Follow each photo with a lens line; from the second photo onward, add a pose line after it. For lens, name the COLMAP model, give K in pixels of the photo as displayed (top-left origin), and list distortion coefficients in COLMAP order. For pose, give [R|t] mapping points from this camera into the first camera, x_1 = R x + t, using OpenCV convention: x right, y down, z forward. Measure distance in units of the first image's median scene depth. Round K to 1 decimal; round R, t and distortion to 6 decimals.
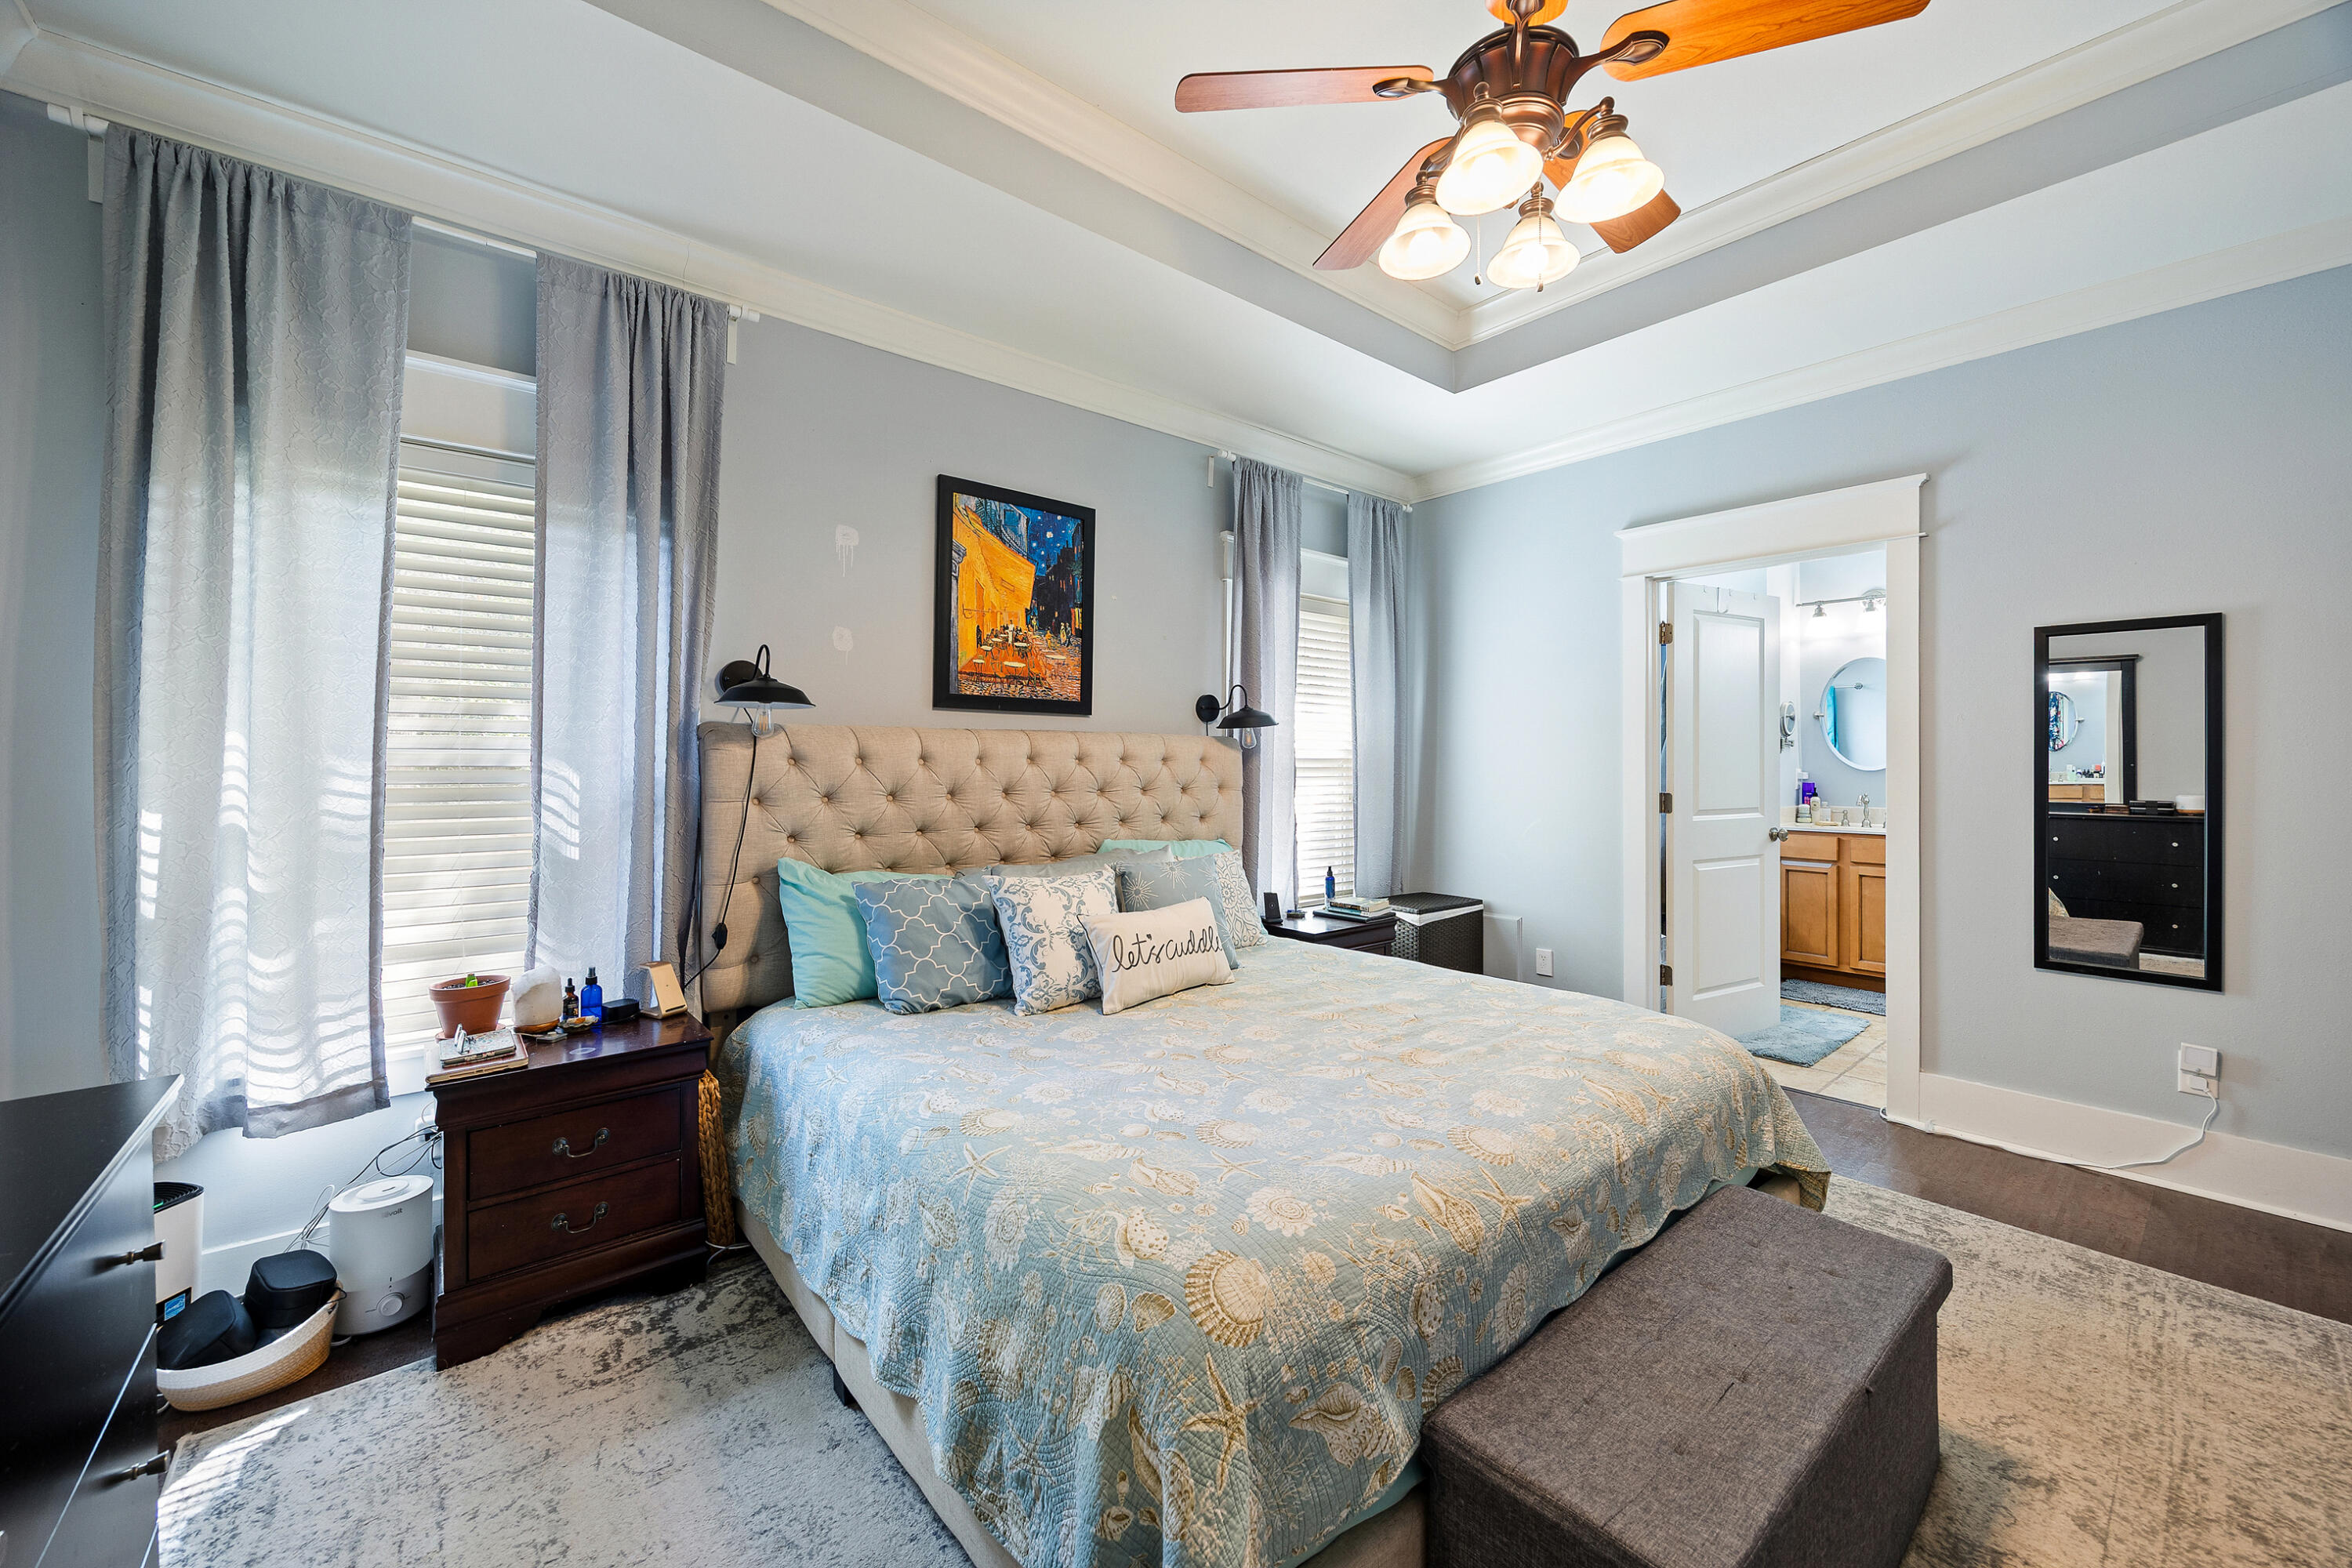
lens RADIAL K [[917.6, 0, 1196.9], [0, 917.6, 746.5], [0, 0, 1]] dist [-0.000925, -0.000051]
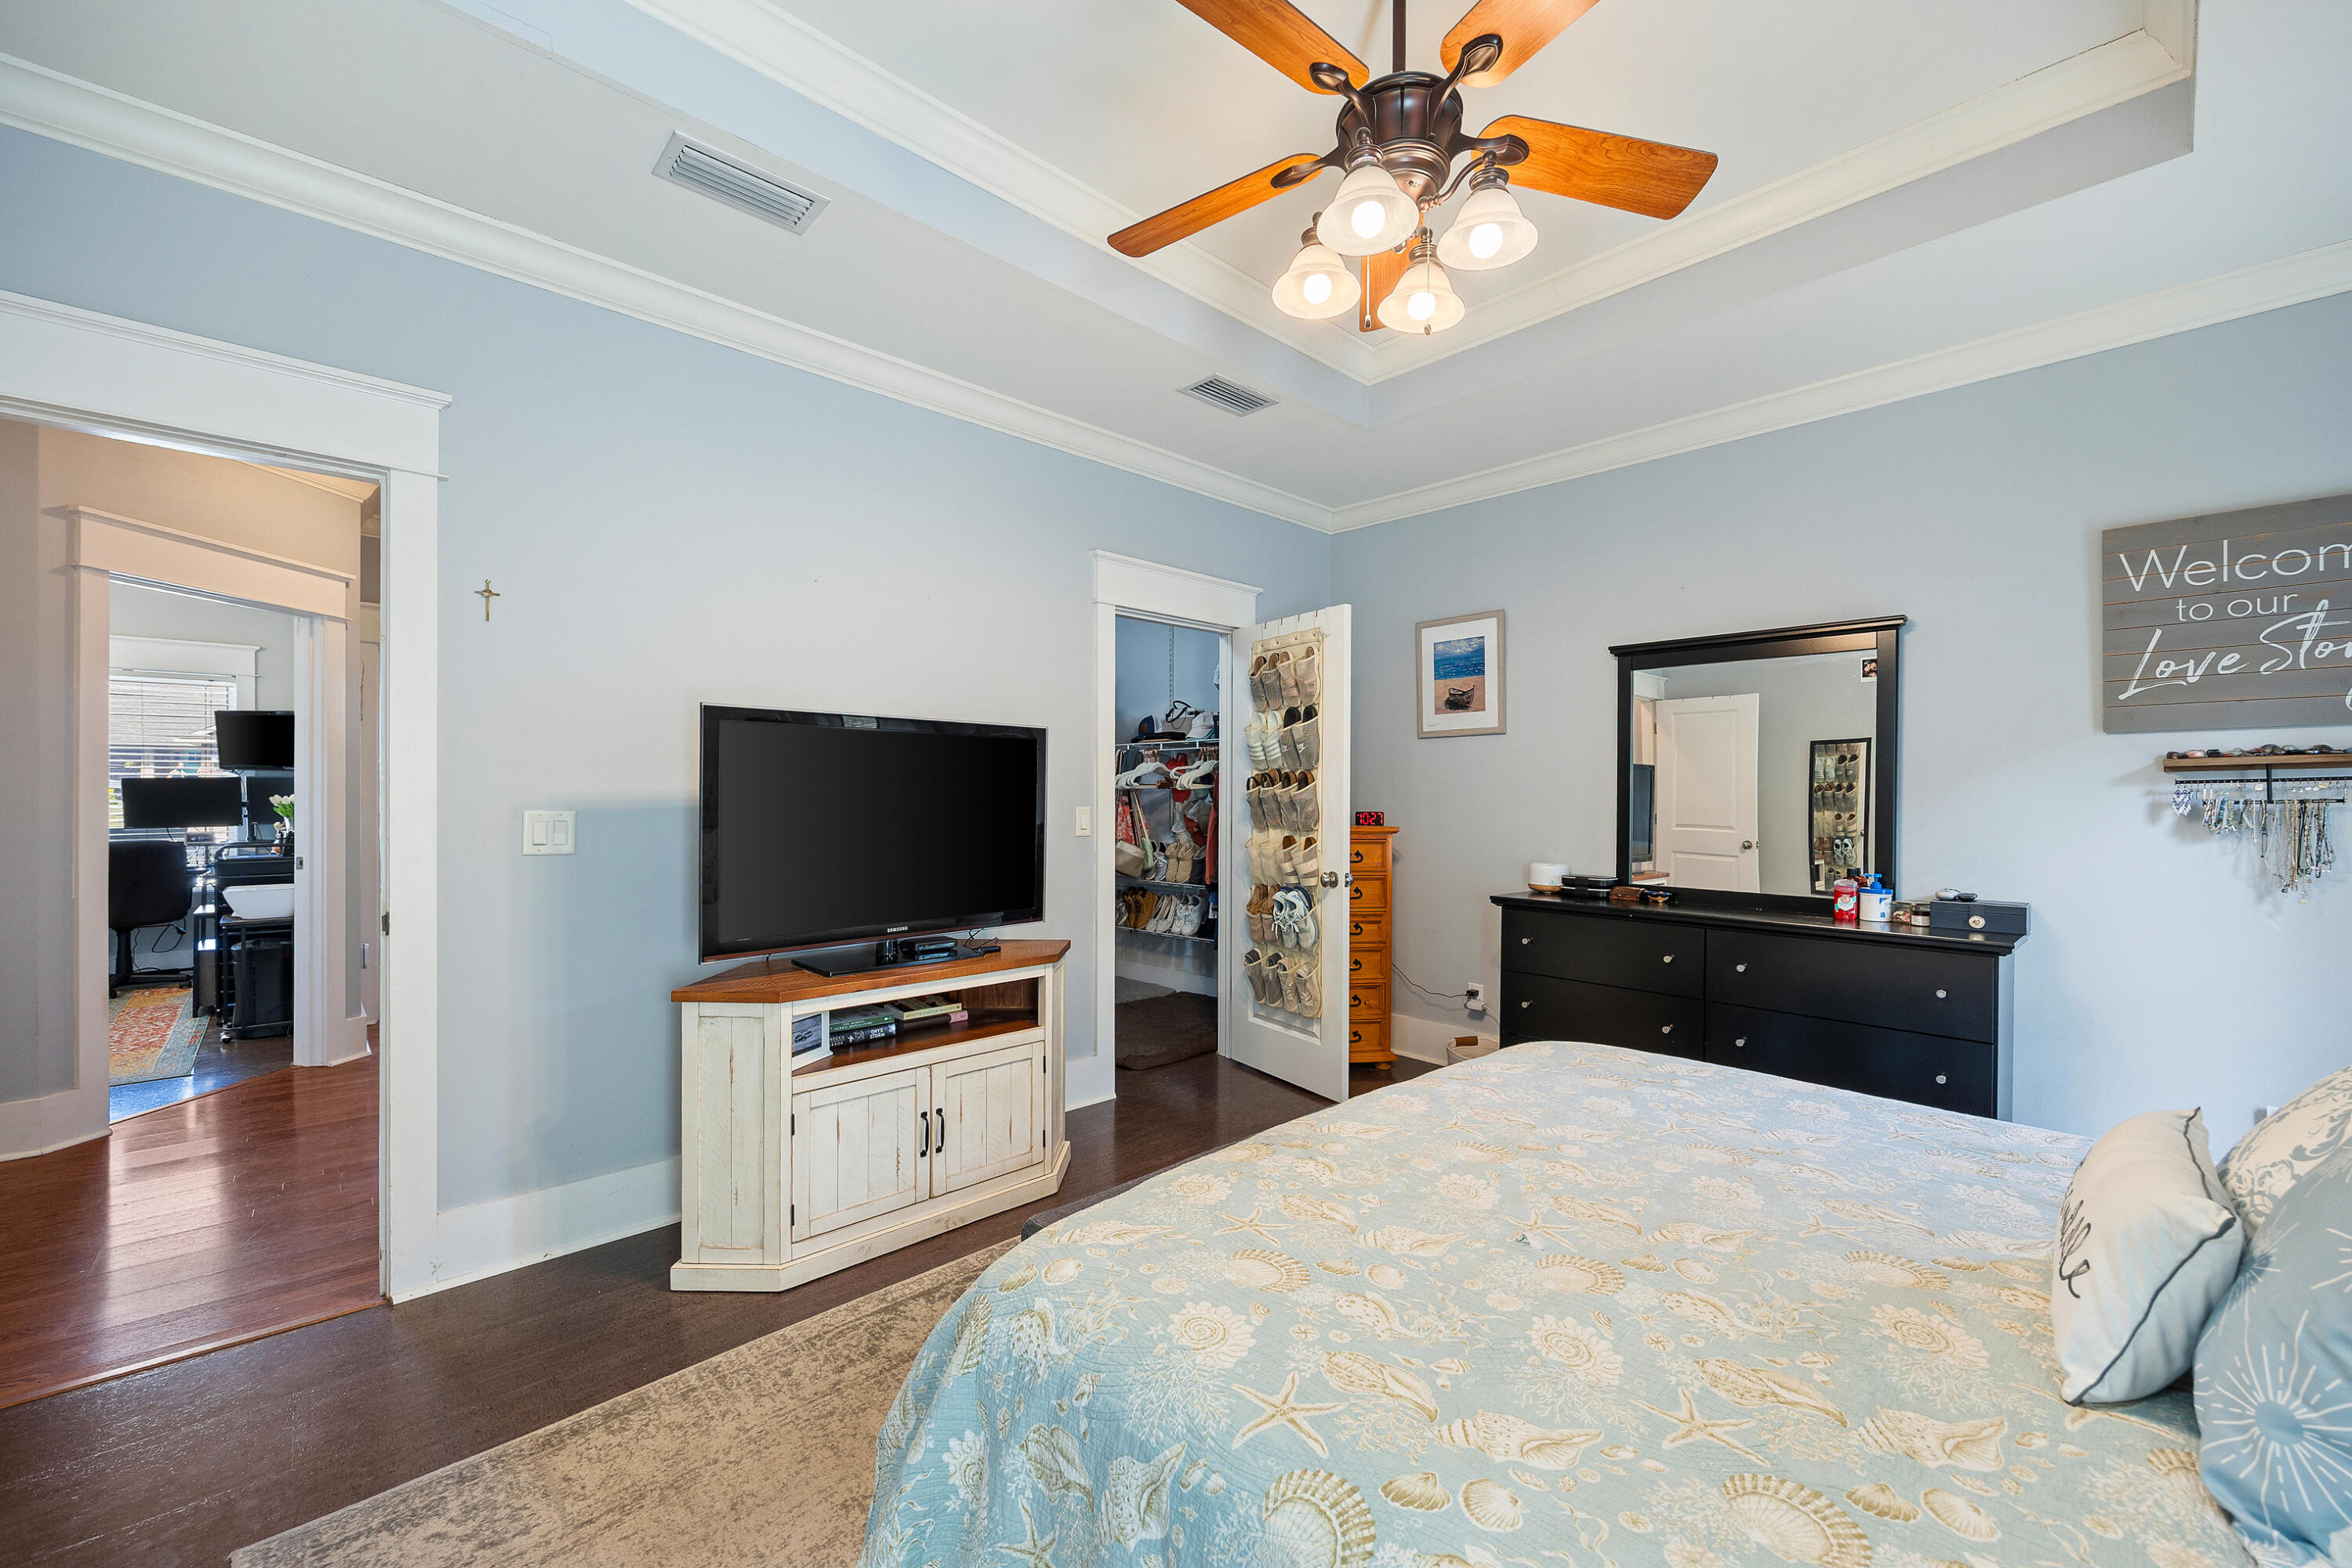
lens RADIAL K [[917.6, 0, 1174.4], [0, 917.6, 795.9], [0, 0, 1]] dist [-0.000925, -0.000051]
pose [[-0.999479, -0.002038, -0.032207, 0.341354], [-0.001658, 0.999929, -0.011839, 0.013391], [0.032229, -0.011780, -0.999411, 1.118627]]
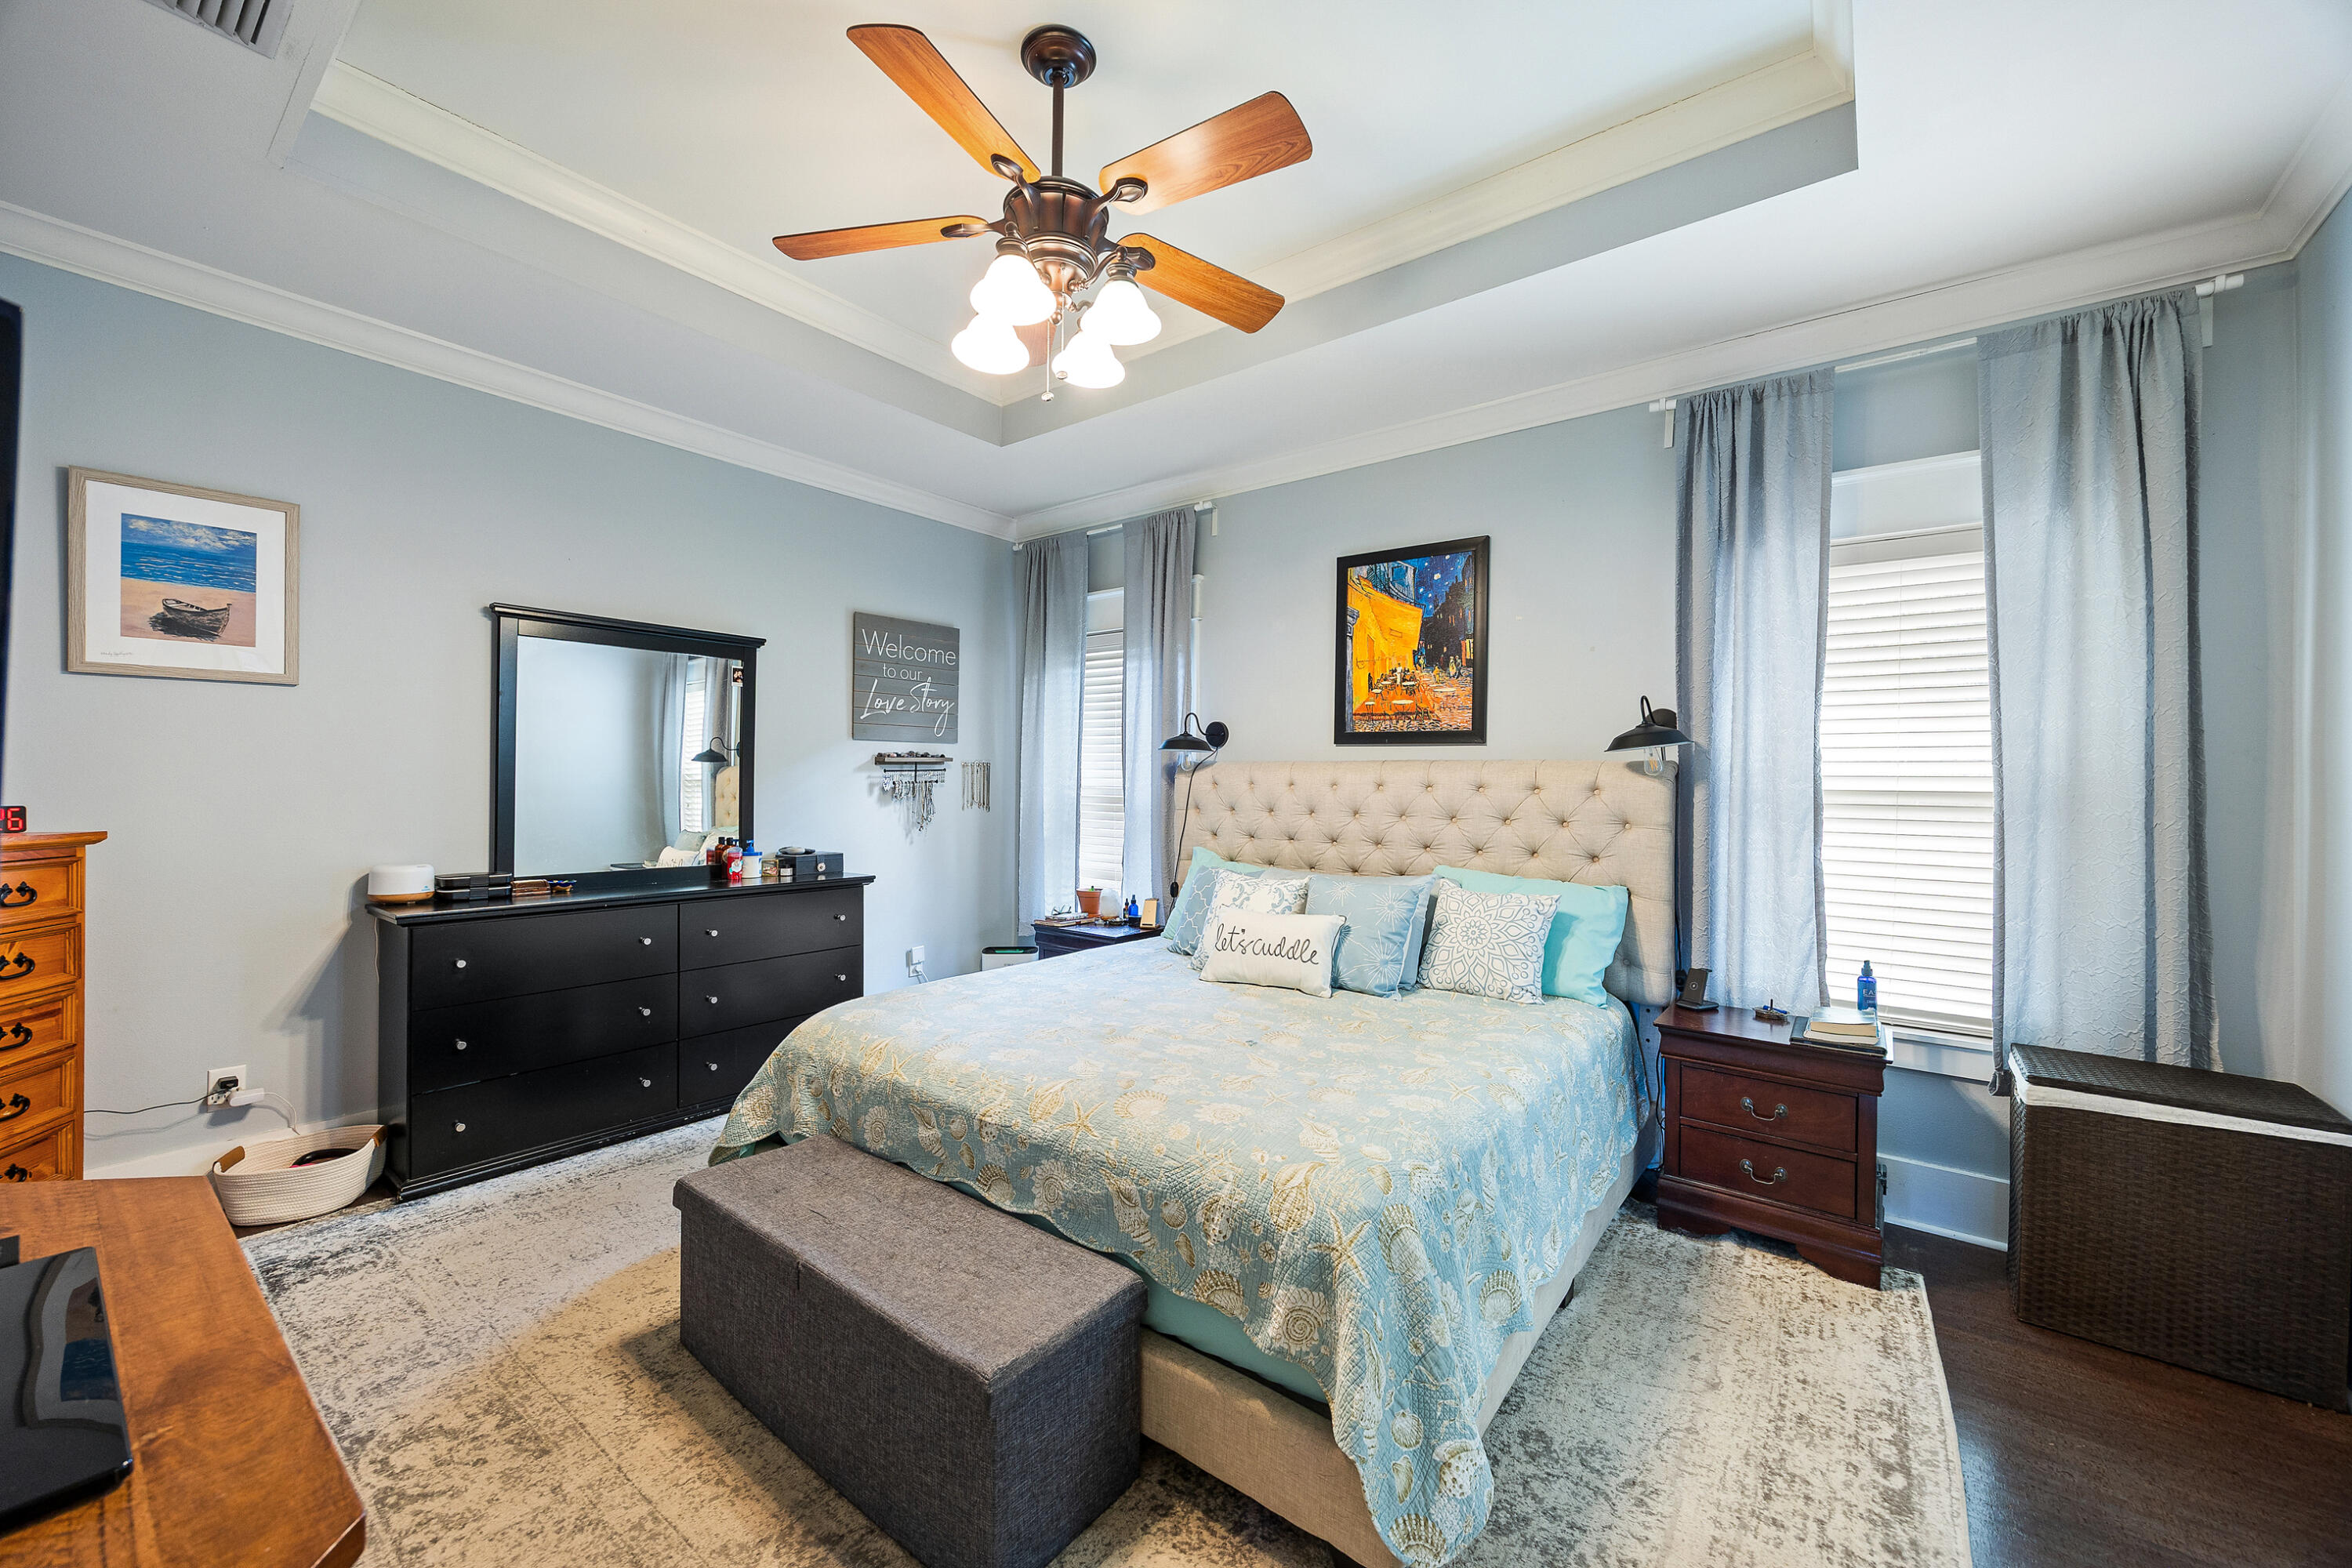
lens RADIAL K [[917.6, 0, 1172.9], [0, 917.6, 772.7], [0, 0, 1]] dist [-0.000925, -0.000051]
pose [[0.187367, -0.005578, -0.982274, 0.858617], [0.003566, 0.999981, -0.004998, 0.001795], [0.982284, -0.002566, 0.187383, 0.516798]]
